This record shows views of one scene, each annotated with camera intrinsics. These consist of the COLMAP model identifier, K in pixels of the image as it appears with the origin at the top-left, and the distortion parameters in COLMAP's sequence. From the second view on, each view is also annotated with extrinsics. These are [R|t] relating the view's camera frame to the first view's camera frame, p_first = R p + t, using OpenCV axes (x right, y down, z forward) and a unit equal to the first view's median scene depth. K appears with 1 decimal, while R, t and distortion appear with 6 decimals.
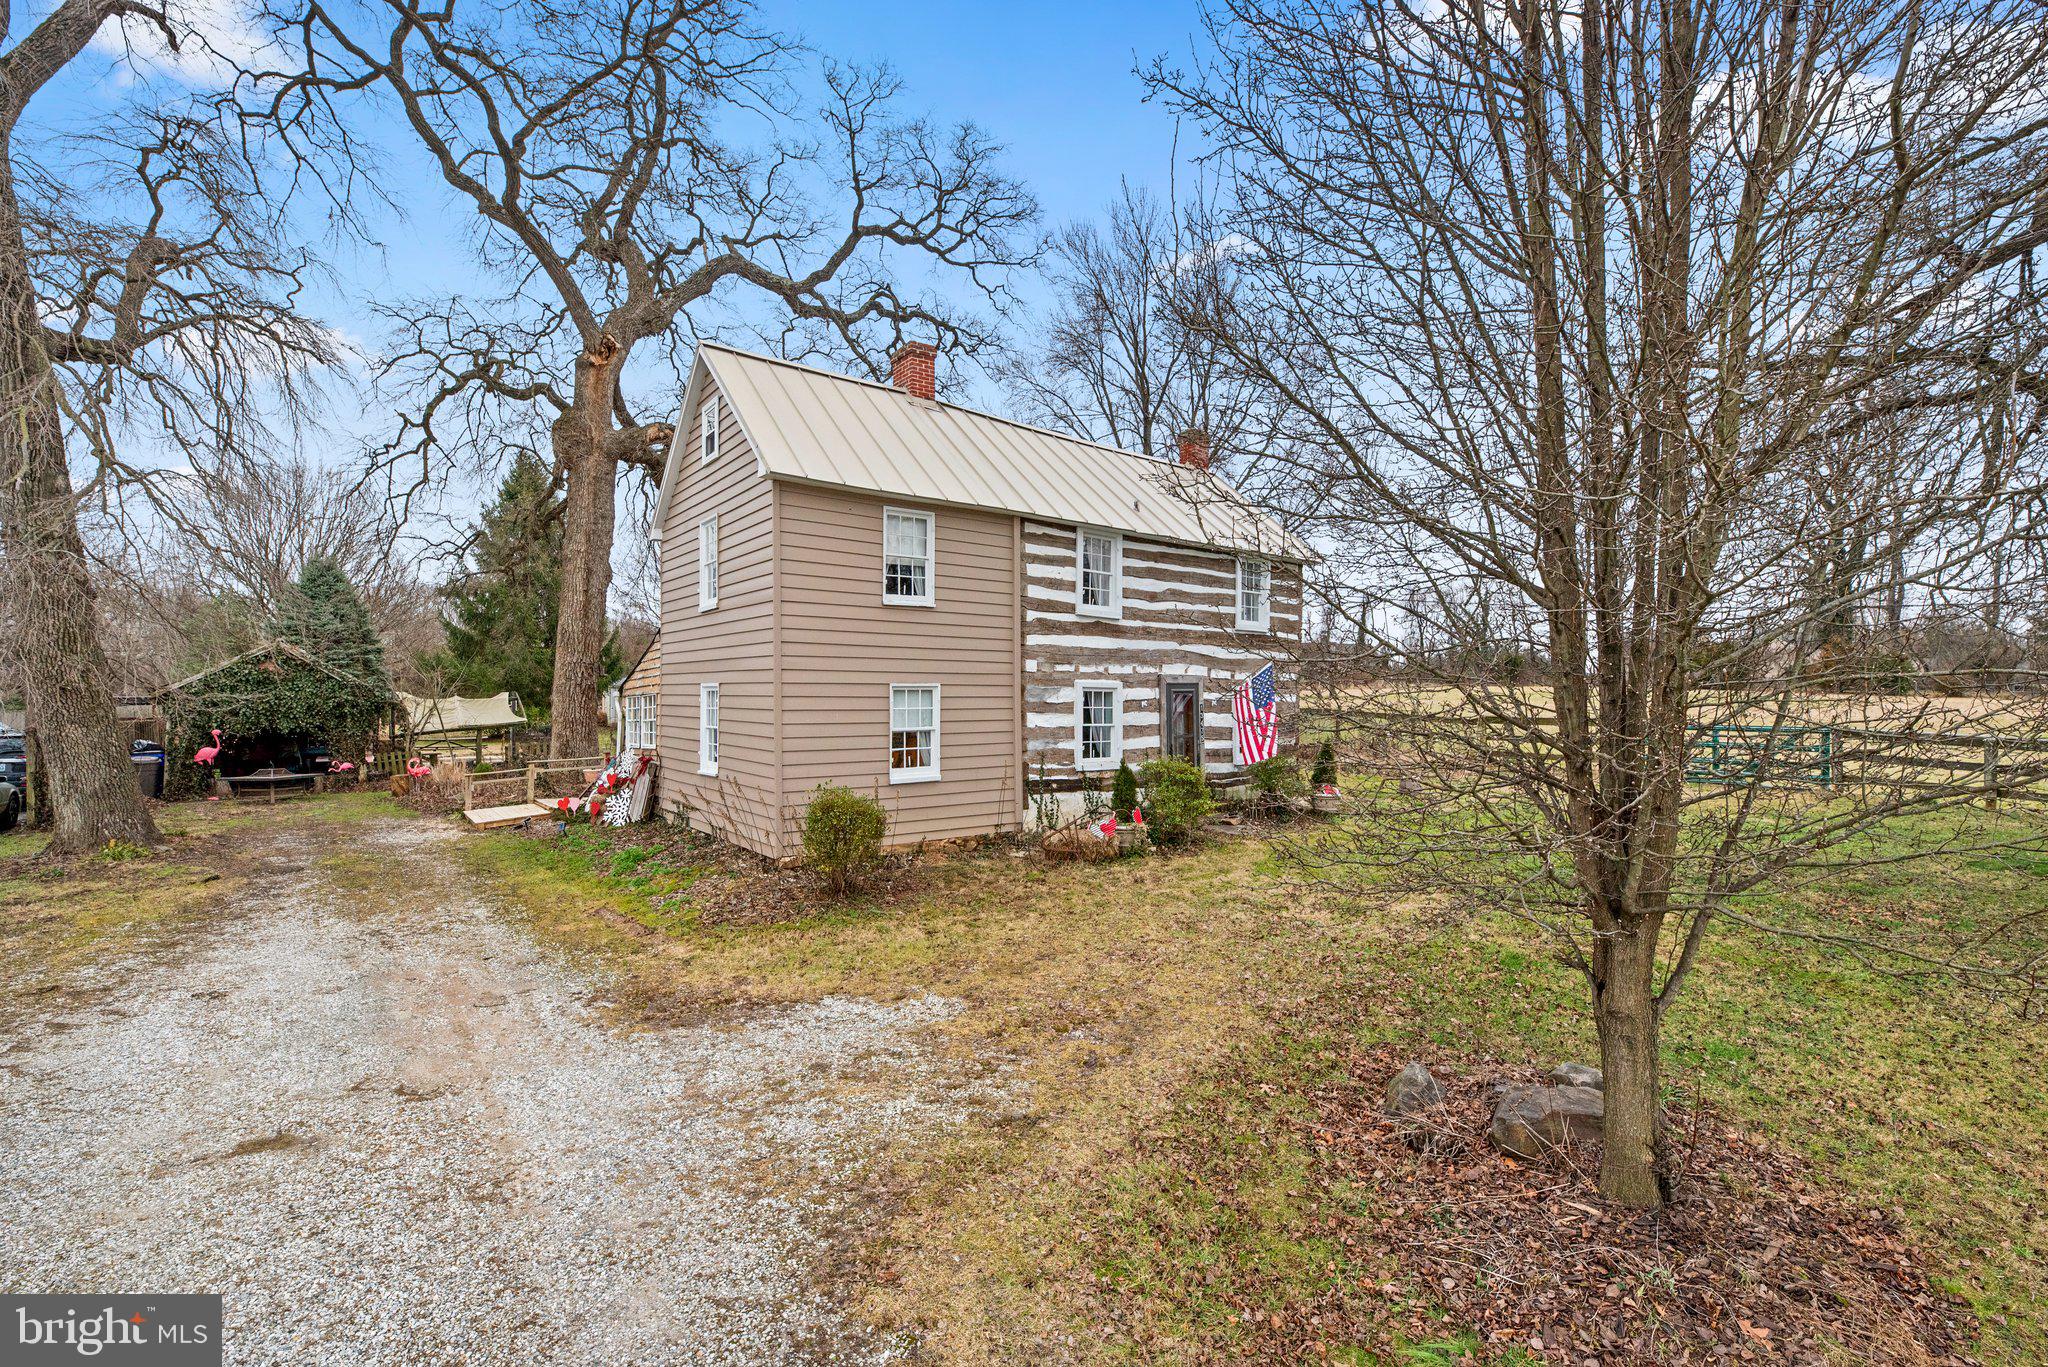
lens RADIAL K [[919.5, 0, 1028.1], [0, 919.5, 689.5], [0, 0, 1]] dist [-0.011224, 0.000038]
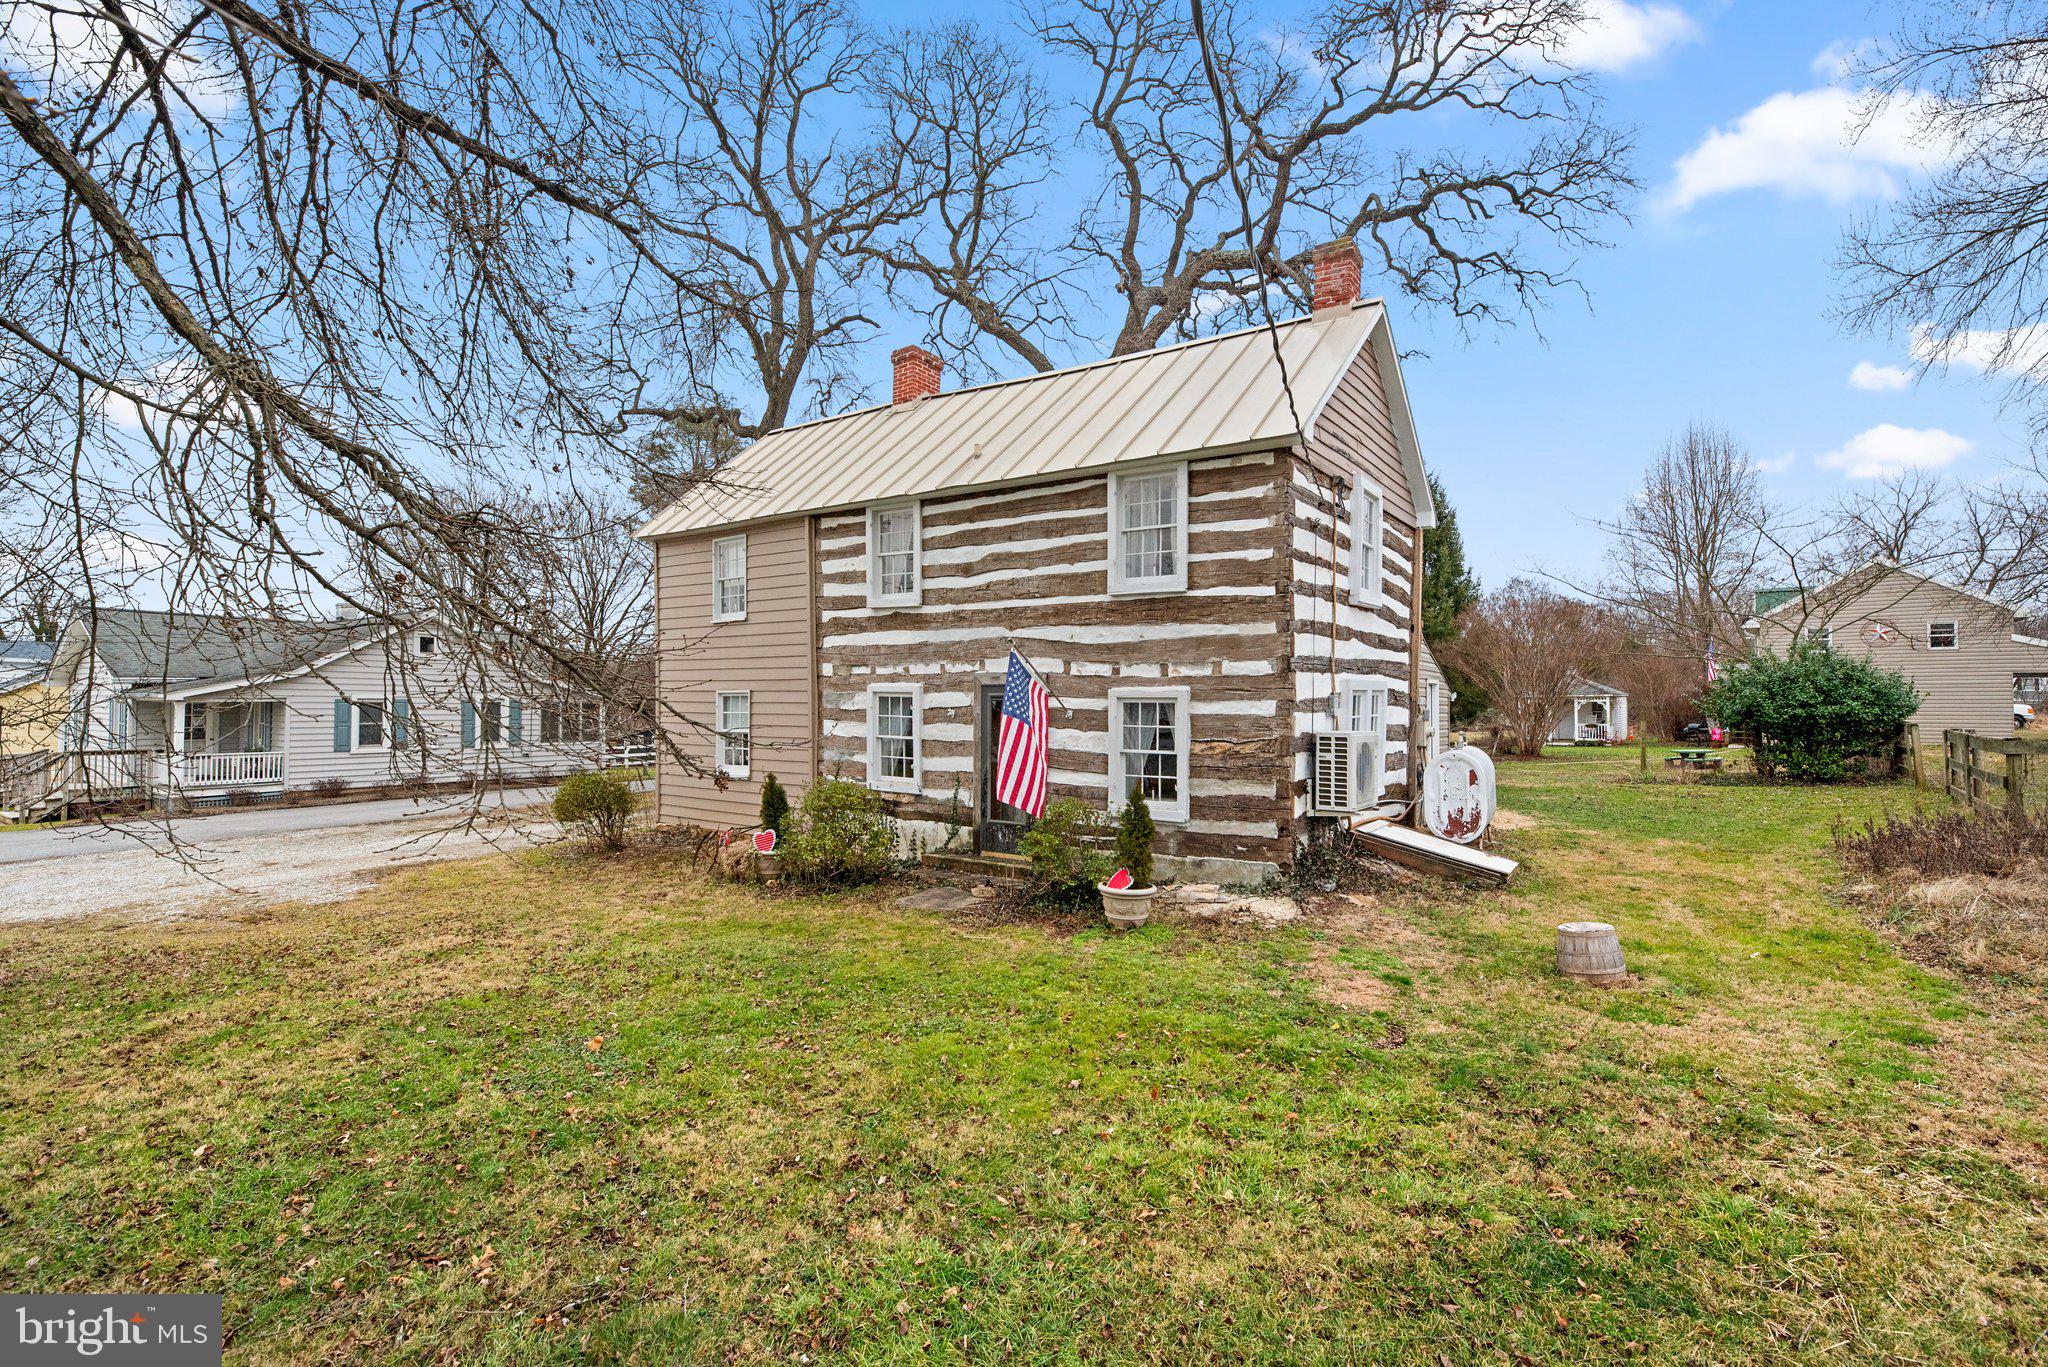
lens RADIAL K [[919.5, 0, 1025.4], [0, 919.5, 687.6], [0, 0, 1]] dist [-0.011224, 0.000038]
pose [[0.295931, -0.014075, -0.955106, 0.893435], [0.002317, 0.999899, -0.014017, 0.005640], [0.955206, 0.001936, 0.295934, 0.857012]]
